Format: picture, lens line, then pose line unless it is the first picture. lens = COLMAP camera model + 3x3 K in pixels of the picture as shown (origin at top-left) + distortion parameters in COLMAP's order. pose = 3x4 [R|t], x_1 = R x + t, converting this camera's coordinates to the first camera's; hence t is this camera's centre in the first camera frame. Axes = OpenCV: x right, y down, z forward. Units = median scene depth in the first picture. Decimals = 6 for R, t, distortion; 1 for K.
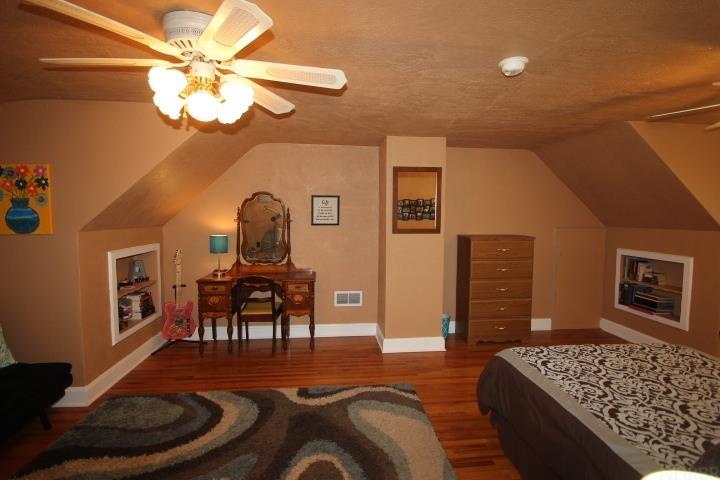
lens RADIAL K [[336.7, 0, 358.0], [0, 336.7, 232.6], [0, 0, 1]] dist [0.003789, -0.010842]
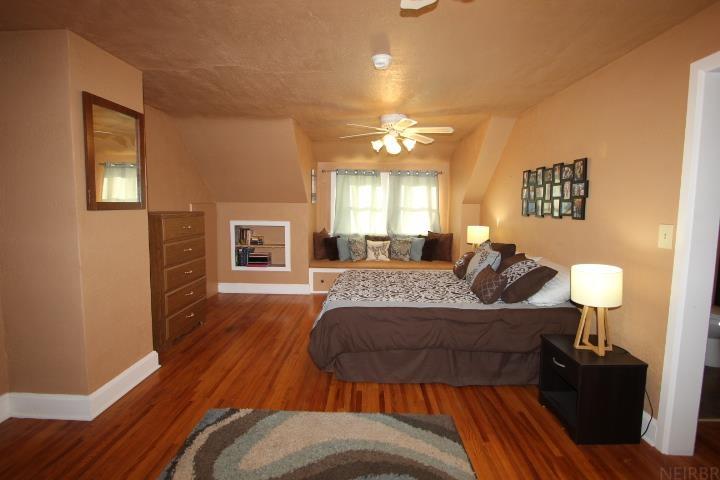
lens RADIAL K [[336.7, 0, 361.8], [0, 336.7, 233.8], [0, 0, 1]] dist [0.003789, -0.010842]
pose [[0.105901, -0.090742, 0.990228, -0.384234], [0.042702, 0.995324, 0.086642, 0.011001], [-0.993459, 0.033109, 0.109281, 0.439048]]
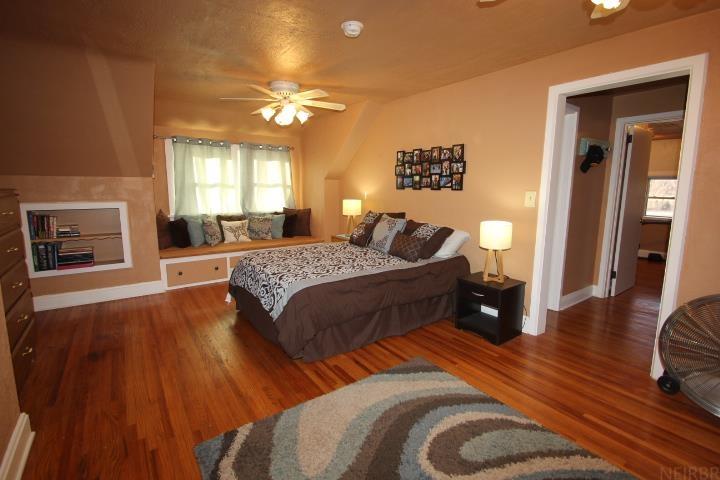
lens RADIAL K [[336.7, 0, 362.0], [0, 336.7, 234.3], [0, 0, 1]] dist [0.003789, -0.010842]
pose [[-0.515893, -0.133966, 0.846113, -0.313964], [0.032984, 0.983858, 0.175887, 0.008260], [-0.856018, 0.118647, -0.503146, 0.765202]]
